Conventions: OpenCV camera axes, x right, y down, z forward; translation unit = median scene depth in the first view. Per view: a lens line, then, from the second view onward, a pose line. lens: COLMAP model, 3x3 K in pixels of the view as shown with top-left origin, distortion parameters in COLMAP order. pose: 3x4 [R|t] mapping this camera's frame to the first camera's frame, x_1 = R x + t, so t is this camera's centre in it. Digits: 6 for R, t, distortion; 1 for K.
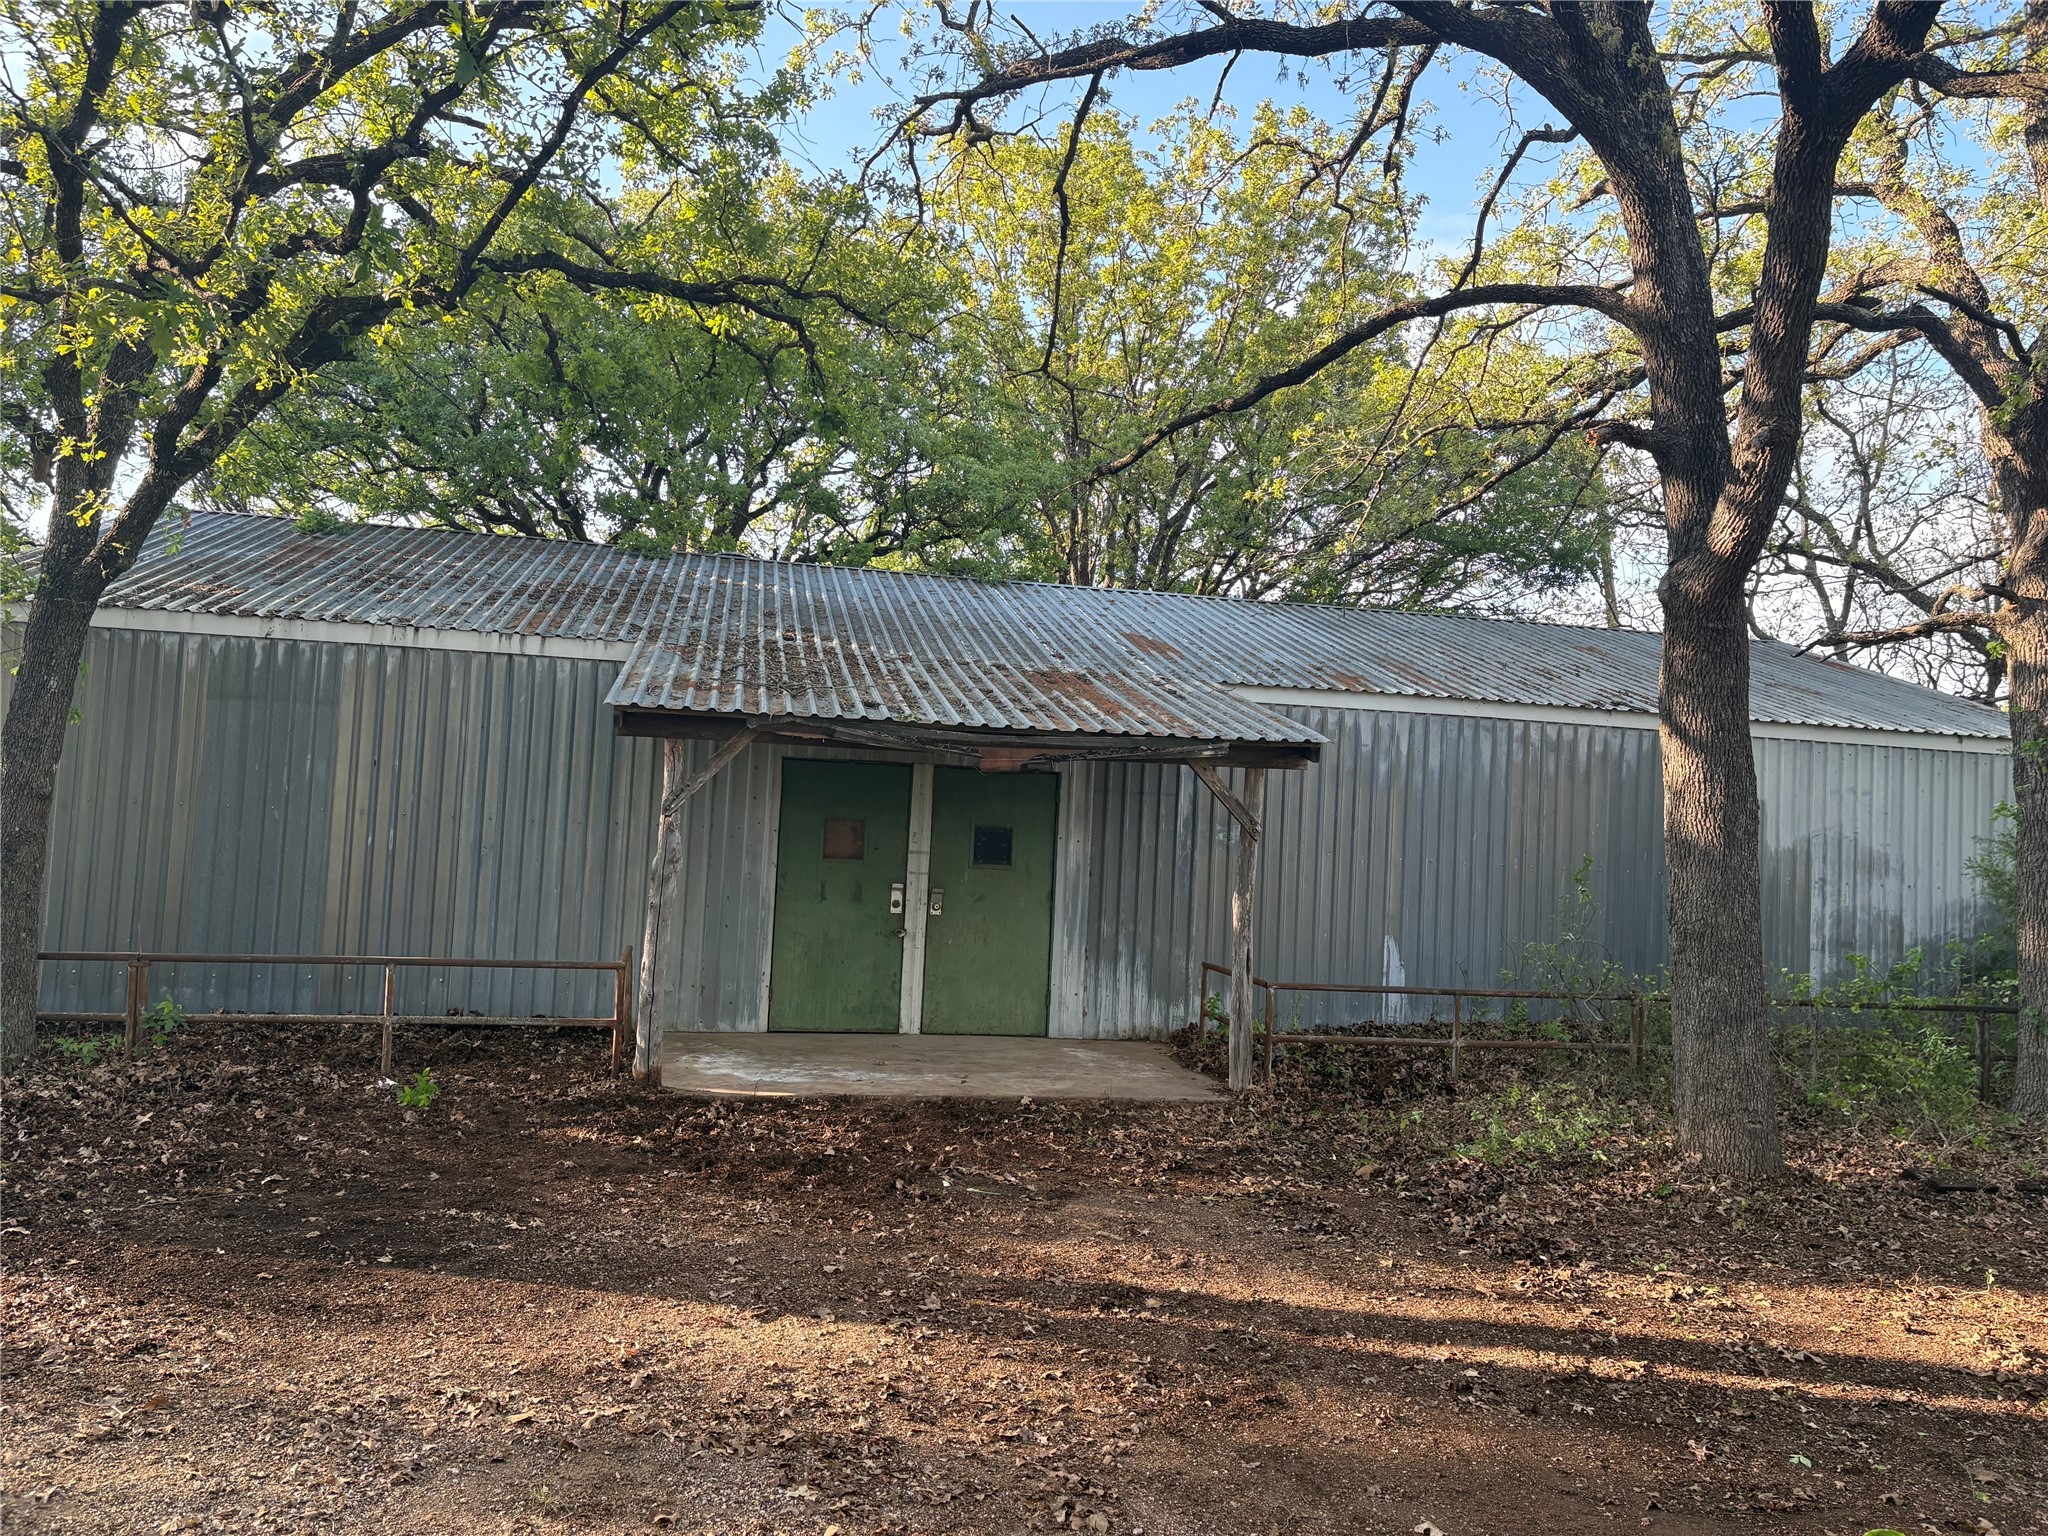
lens RADIAL K [[1526.6, 0, 1021.6], [0, 1526.6, 773.1], [0, 0, 1]] dist [0.027505, -0.009984]
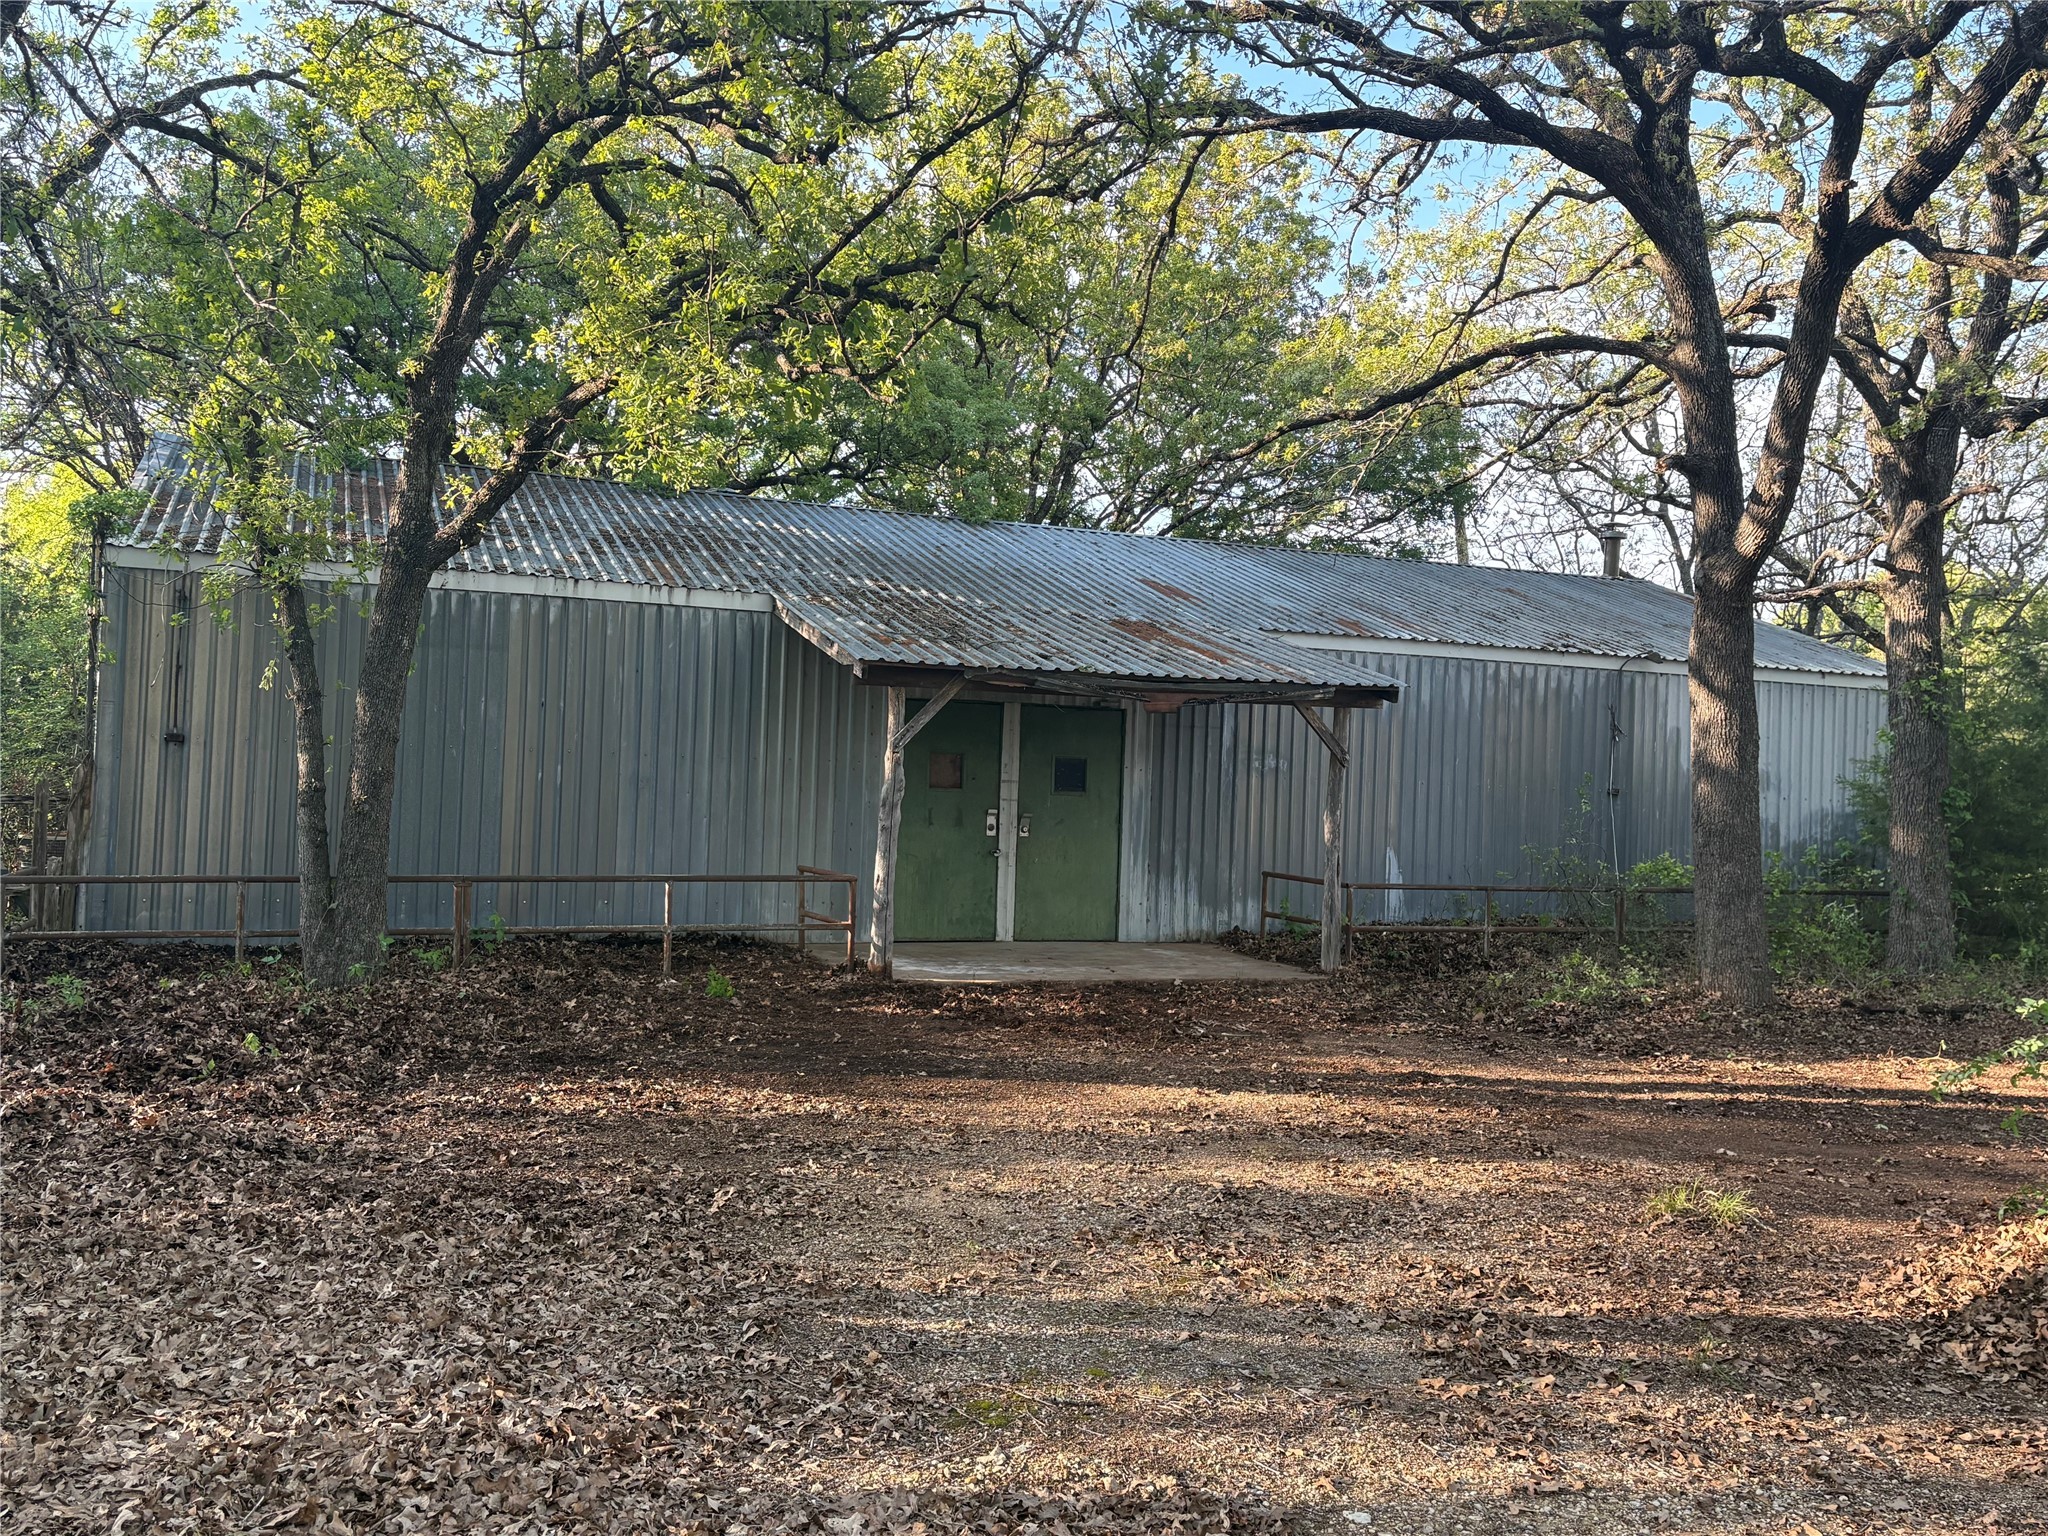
lens RADIAL K [[1805.8, 0, 1026.1], [0, 1805.8, 764.6], [0, 0, 1]] dist [0.042312, 0.008897]
pose [[0.979658, -0.011522, 0.200345, -0.341342], [0.002923, 0.999064, 0.043163, -0.018619], [-0.200655, -0.041699, 0.978774, -0.320135]]
